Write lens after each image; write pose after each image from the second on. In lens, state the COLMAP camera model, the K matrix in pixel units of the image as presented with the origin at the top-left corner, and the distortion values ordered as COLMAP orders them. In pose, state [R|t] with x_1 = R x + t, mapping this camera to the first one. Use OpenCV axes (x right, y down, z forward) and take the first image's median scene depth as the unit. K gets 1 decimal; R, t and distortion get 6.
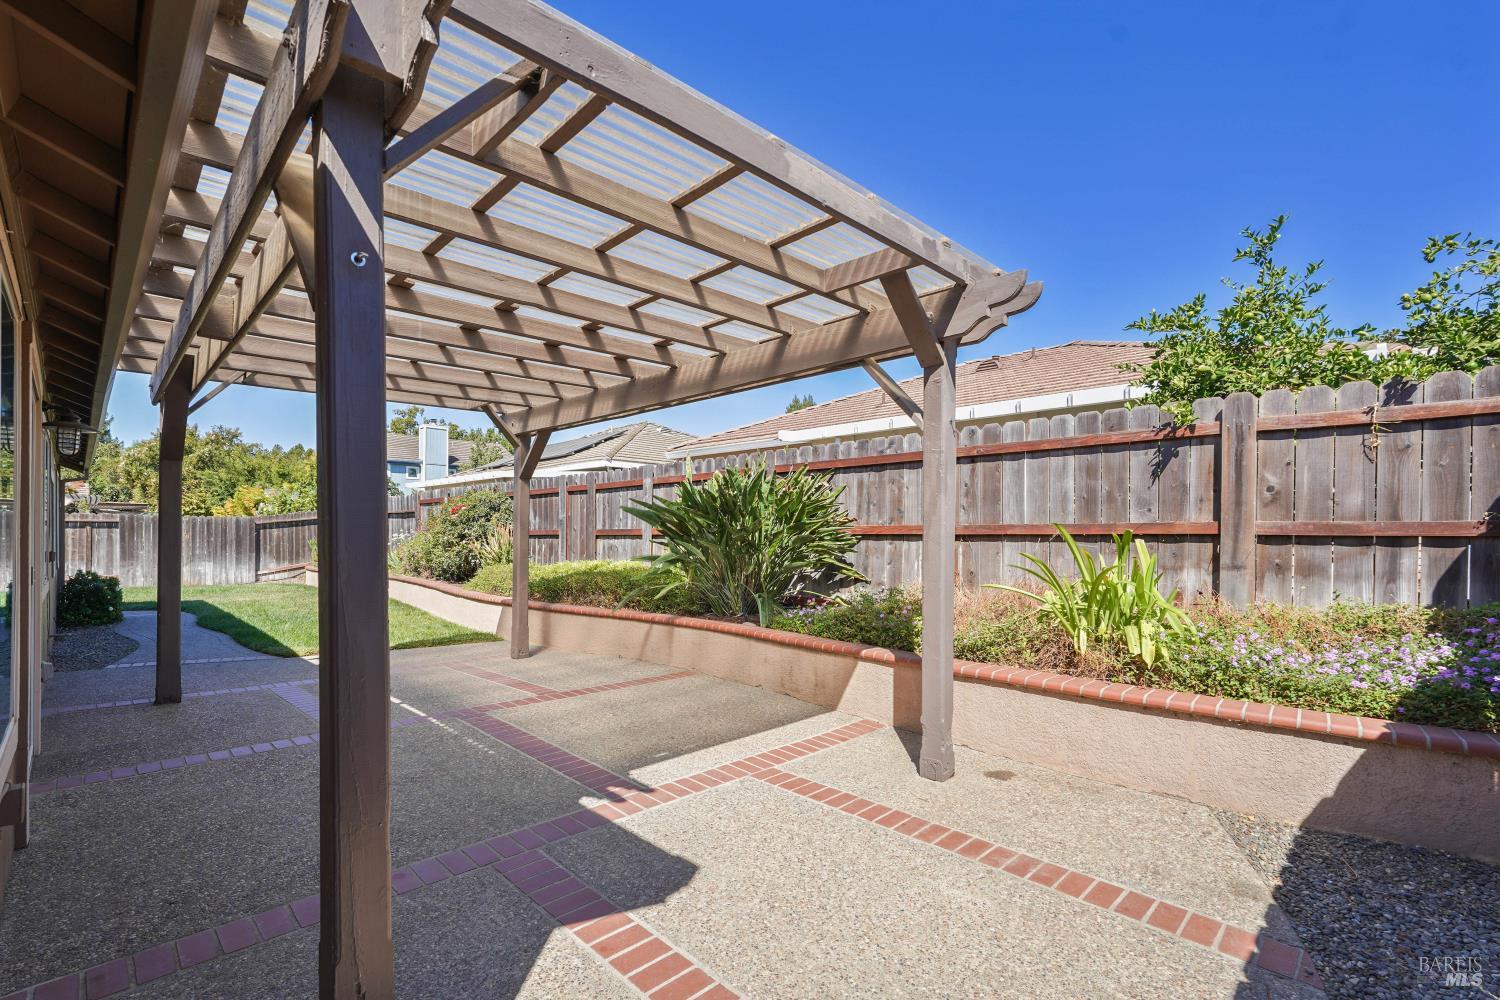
lens RADIAL K [[678.1, 0, 751.5], [0, 678.1, 534.6], [0, 0, 1]] dist [-0.007819, 0.005346]
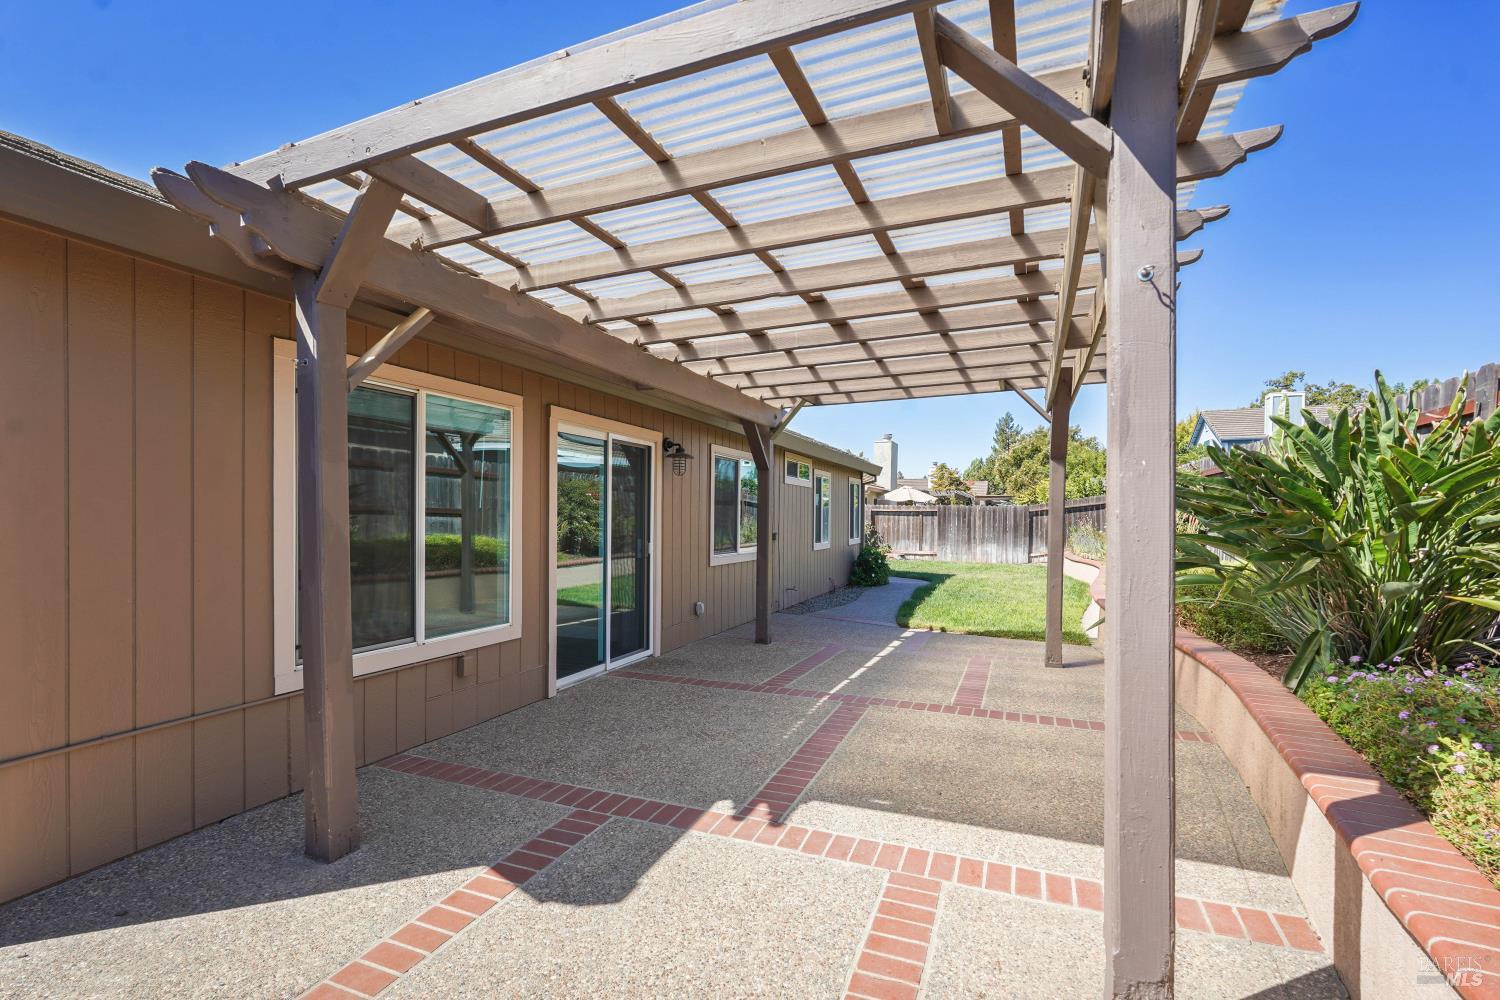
lens RADIAL K [[678.1, 0, 748.9], [0, 678.1, 521.3], [0, 0, 1]] dist [-0.007819, 0.005346]
pose [[0.389163, 0.002886, -0.921164, 0.514621], [-0.000619, 0.999996, 0.002871, -0.009648], [0.921169, -0.000547, 0.389163, 0.515690]]
